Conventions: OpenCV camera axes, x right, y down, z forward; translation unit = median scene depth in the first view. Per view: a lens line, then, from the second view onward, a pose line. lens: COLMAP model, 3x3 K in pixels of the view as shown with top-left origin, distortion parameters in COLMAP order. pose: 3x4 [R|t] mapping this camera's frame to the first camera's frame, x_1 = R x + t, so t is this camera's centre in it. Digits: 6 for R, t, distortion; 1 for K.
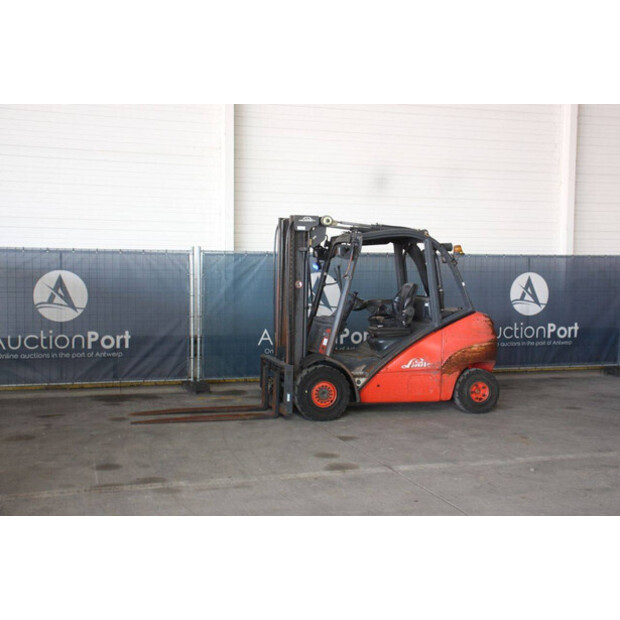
lens RADIAL K [[848.5, 0, 310.0], [0, 848.5, 310.0], [0, 0, 1]] dist [0.037652, 0.060364]
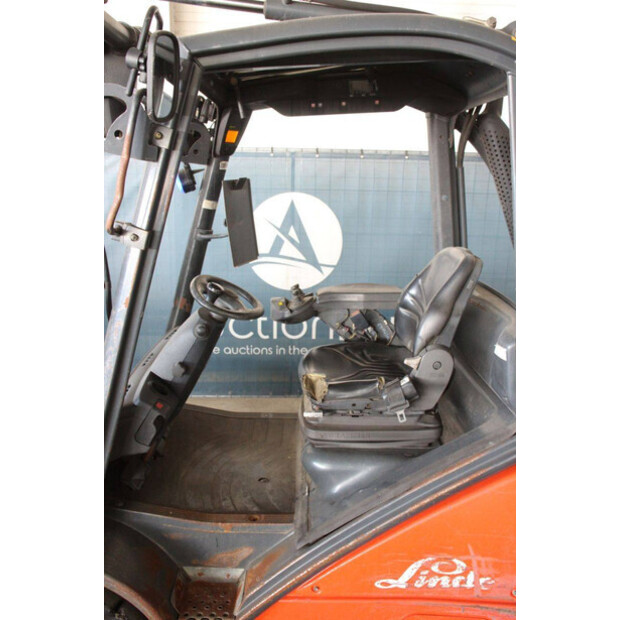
lens RADIAL K [[587.0, 0, 310.0], [0, 587.0, 310.0], [0, 0, 1]] dist [-0.141788, 0.199755]
pose [[0.967087, 0.068873, -0.244949, 0.122389], [-0.024741, 0.983562, 0.178869, -0.045647], [0.253242, -0.166922, 0.952893, 0.817706]]
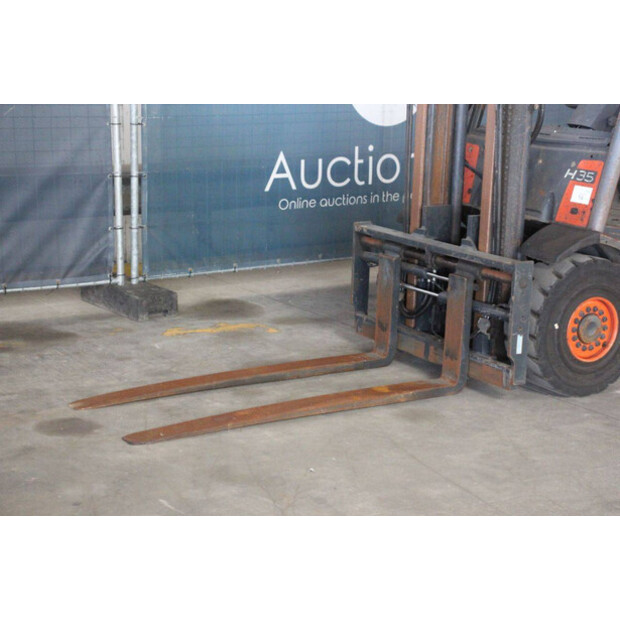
lens RADIAL K [[1362.9, 0, 310.0], [0, 1362.9, 310.0], [0, 0, 1]] dist [0.358910, -0.002503]
pose [[0.961755, -0.049896, 0.269327, -0.266015], [0.003889, 0.985657, 0.168717, -0.017706], [-0.273883, -0.161217, 0.948155, 0.400982]]
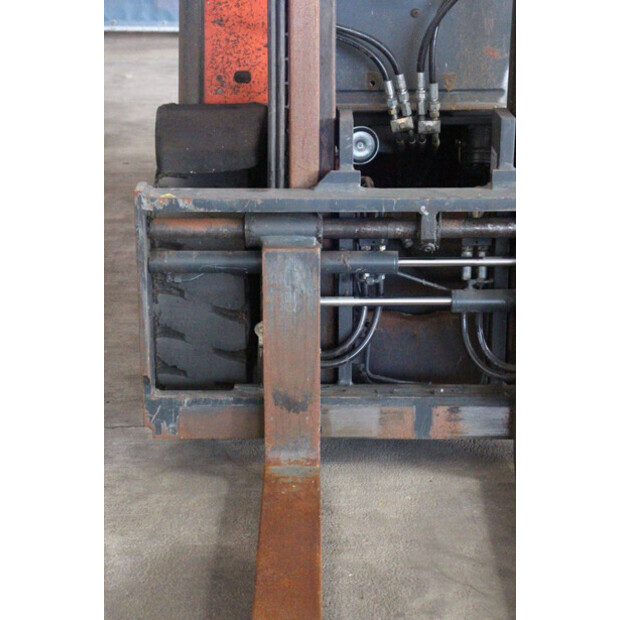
lens RADIAL K [[1466.6, 0, 310.0], [0, 1466.6, 310.0], [0, 0, 1]] dist [0.424987, 0.443092]
pose [[0.270160, -0.300148, 0.914836, -0.340543], [0.051903, 0.953326, 0.297448, -0.012582], [-0.961415, -0.032876, 0.273130, 0.923889]]
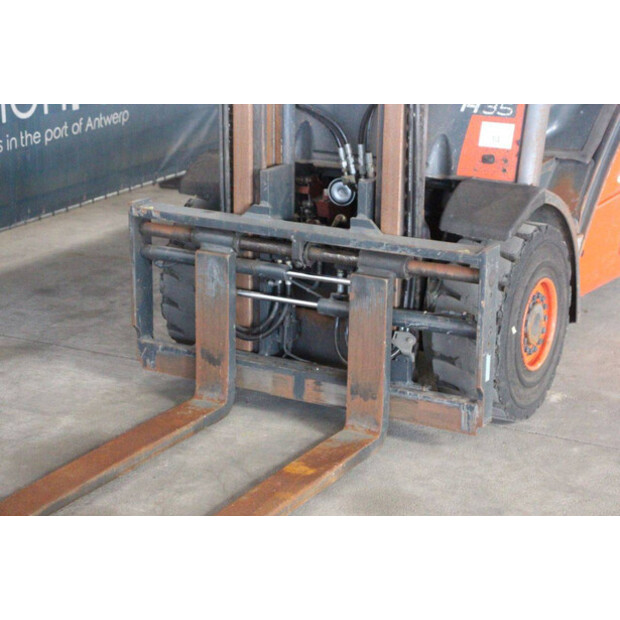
lens RADIAL K [[1466.6, 0, 310.0], [0, 1466.6, 310.0], [0, 0, 1]] dist [0.424987, 0.443092]
pose [[0.708082, -0.209080, 0.674467, -0.345234], [0.038089, 0.965078, 0.259180, -0.033278], [-0.705102, -0.157831, 0.691318, 0.671774]]
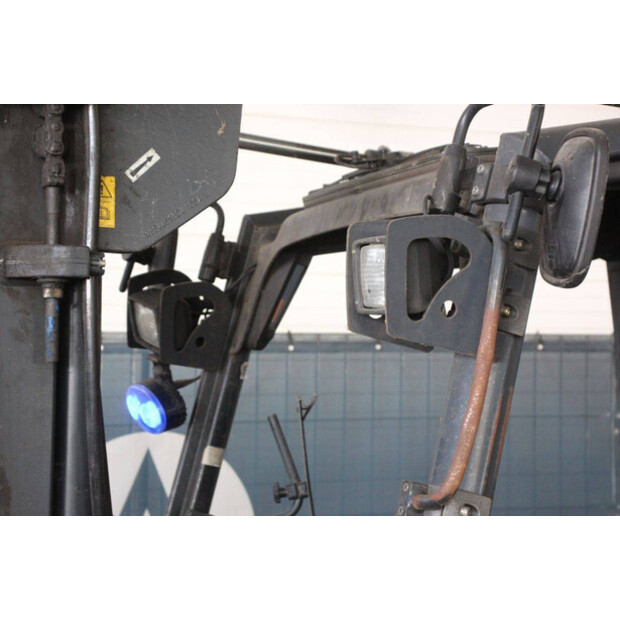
lens RADIAL K [[1466.6, 0, 310.0], [0, 1466.6, 310.0], [0, 0, 1]] dist [0.424987, 0.443092]
pose [[0.991177, -0.004627, 0.132466, 0.000881], [0.018522, 0.994419, -0.103860, -0.042556], [-0.131246, 0.105397, 0.985731, 0.768445]]
